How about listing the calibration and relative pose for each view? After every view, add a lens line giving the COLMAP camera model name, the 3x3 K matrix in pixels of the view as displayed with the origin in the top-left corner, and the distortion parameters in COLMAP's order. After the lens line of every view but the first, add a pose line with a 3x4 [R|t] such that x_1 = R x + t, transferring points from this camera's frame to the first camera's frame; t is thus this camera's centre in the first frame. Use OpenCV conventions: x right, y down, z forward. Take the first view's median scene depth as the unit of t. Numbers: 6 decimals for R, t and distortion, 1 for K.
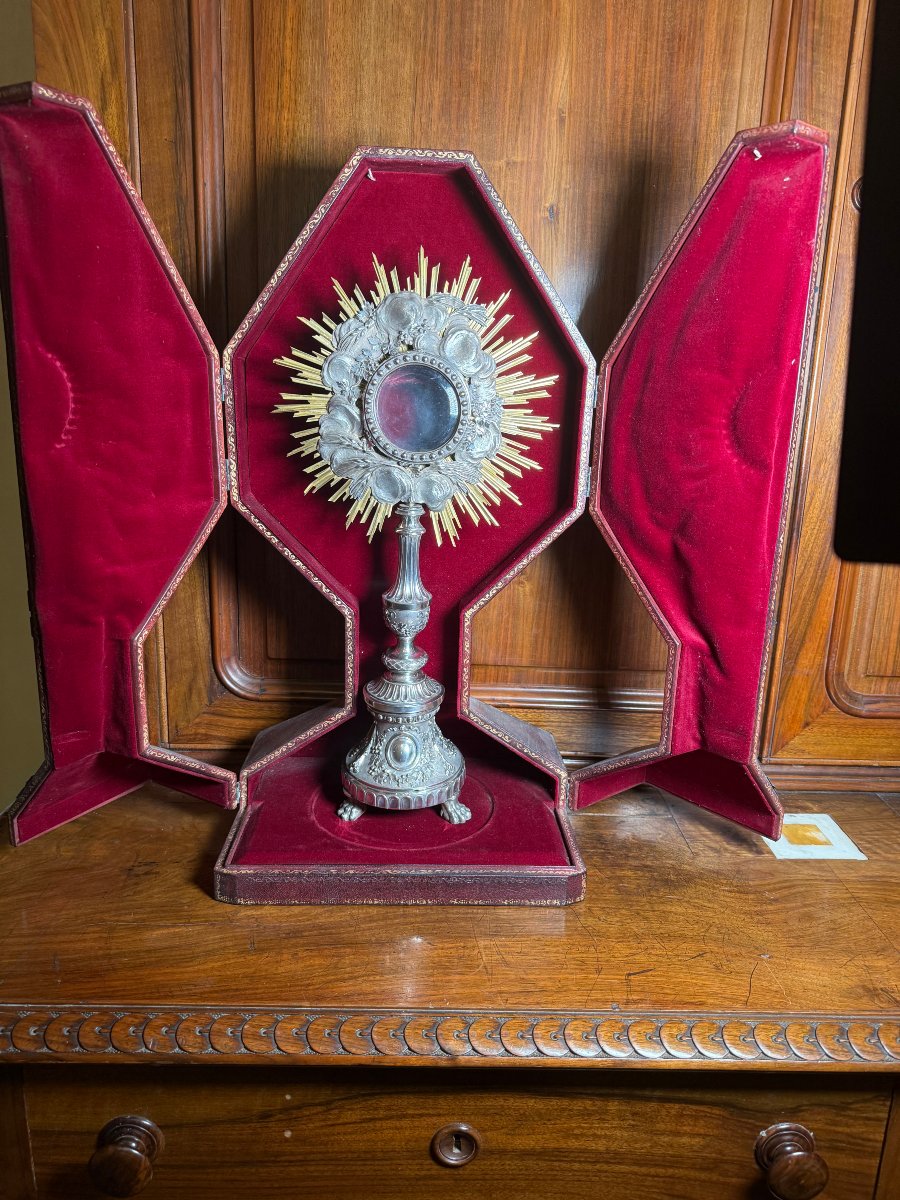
lens RADIAL K [[851.3, 0, 456.6], [0, 851.3, 598.3], [0, 0, 1]] dist [0.121068, -0.001607]
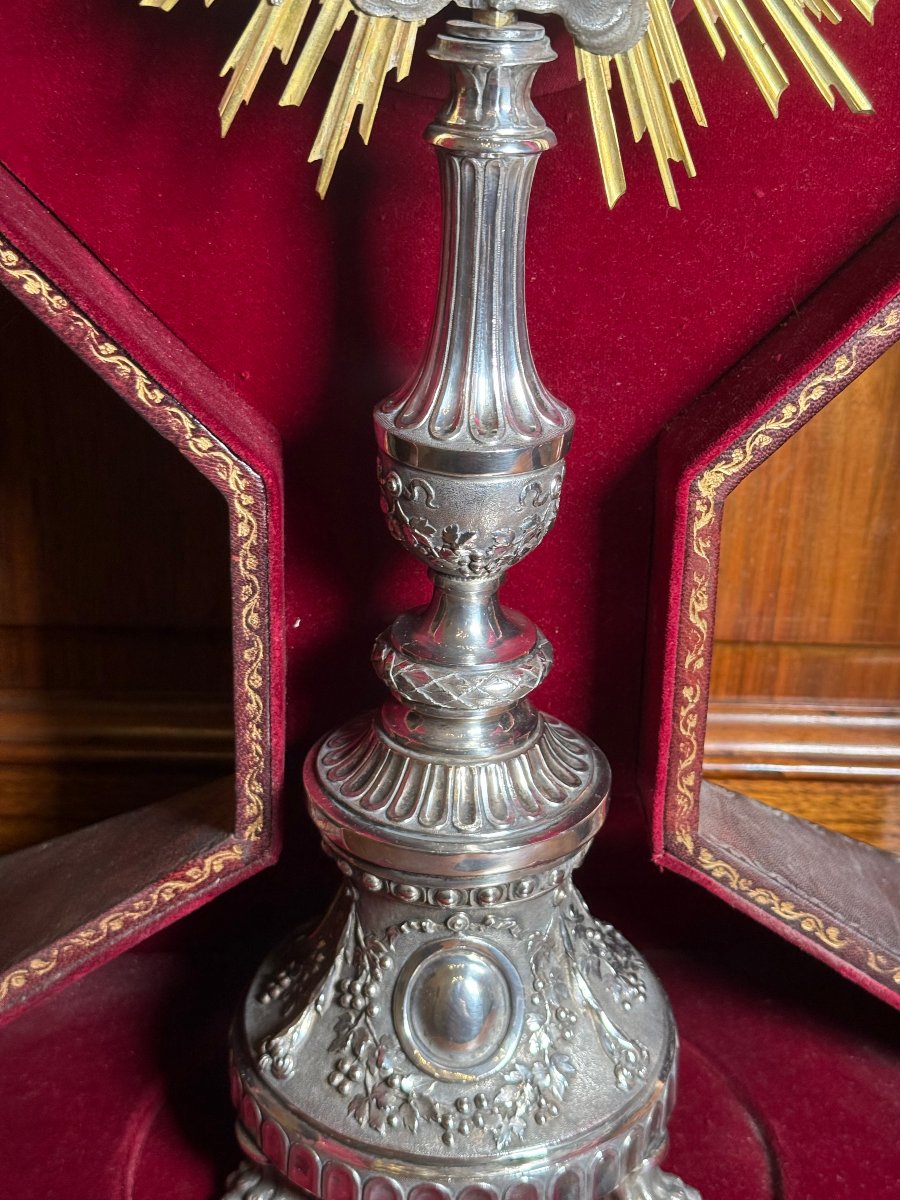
lens RADIAL K [[1700.9, 0, 450.0], [0, 1700.9, 600.0], [0, 0, 1]] dist [0.144304, -0.127109]
pose [[0.999936, -0.007317, -0.008609, -0.063249], [0.008256, 0.993372, 0.114646, -0.006798], [0.007713, -0.114710, 0.993369, 0.513136]]
